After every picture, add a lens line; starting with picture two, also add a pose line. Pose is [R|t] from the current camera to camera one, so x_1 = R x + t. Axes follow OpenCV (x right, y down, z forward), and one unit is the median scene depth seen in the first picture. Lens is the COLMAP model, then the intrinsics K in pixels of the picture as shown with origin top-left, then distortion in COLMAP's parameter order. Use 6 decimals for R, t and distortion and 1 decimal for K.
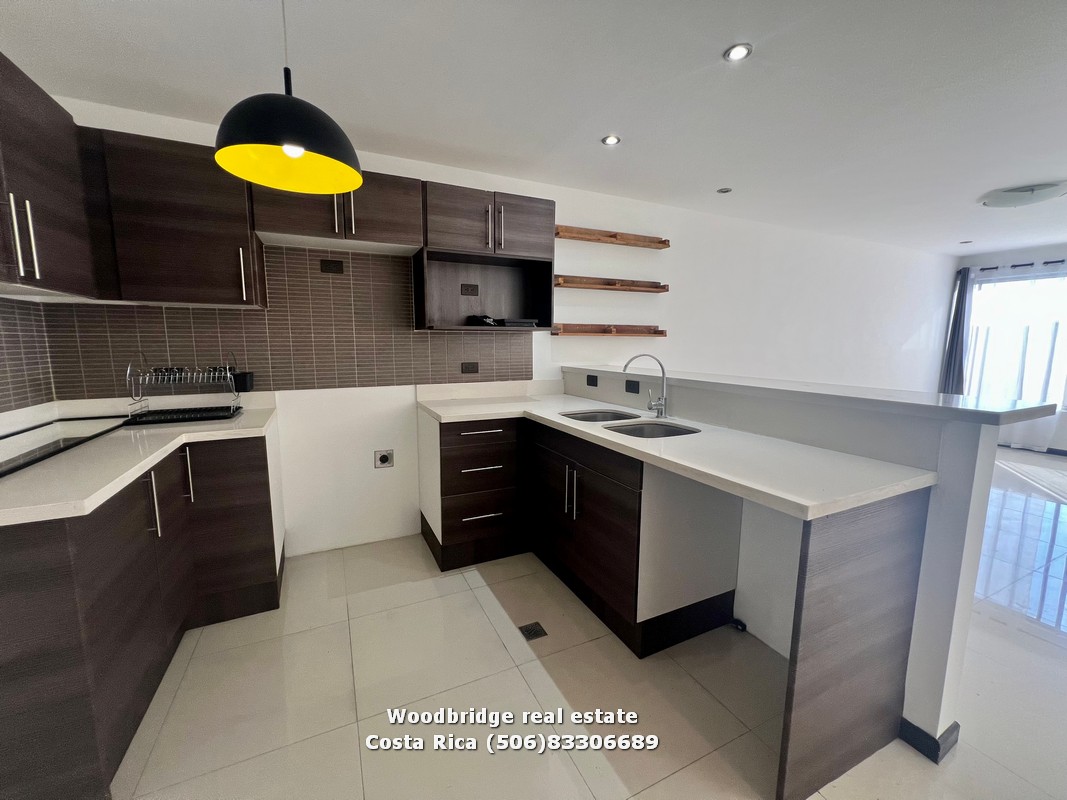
lens RADIAL K [[429.8, 0, 533.5], [0, 429.8, 400.6], [0, 0, 1]] dist [-0.013297, 0.000346]
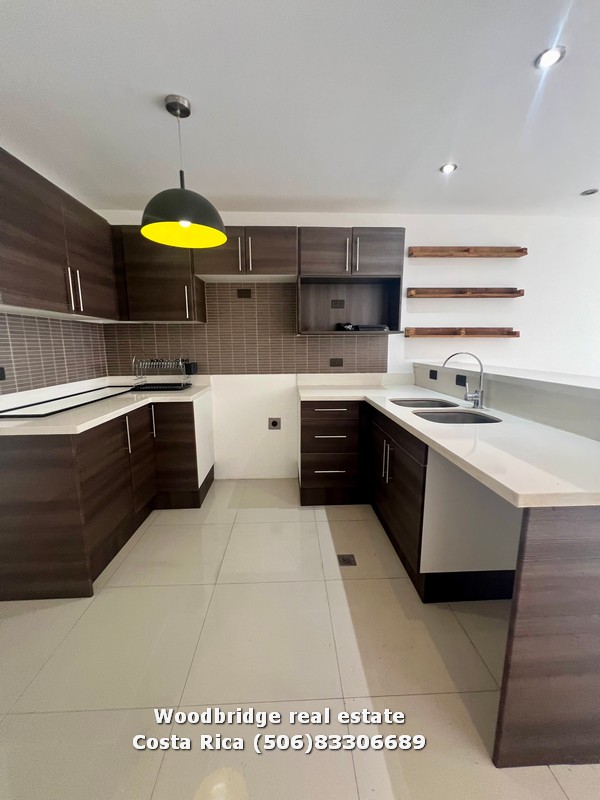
lens RADIAL K [[322.2, 0, 297.7], [0, 322.2, 398.4], [0, 0, 1]] dist [-0.013297, 0.000346]
pose [[0.917798, 0.058474, -0.392719, 0.192812], [-0.045945, 0.998093, 0.041236, 0.001113], [0.394381, -0.019802, 0.918733, 0.026216]]
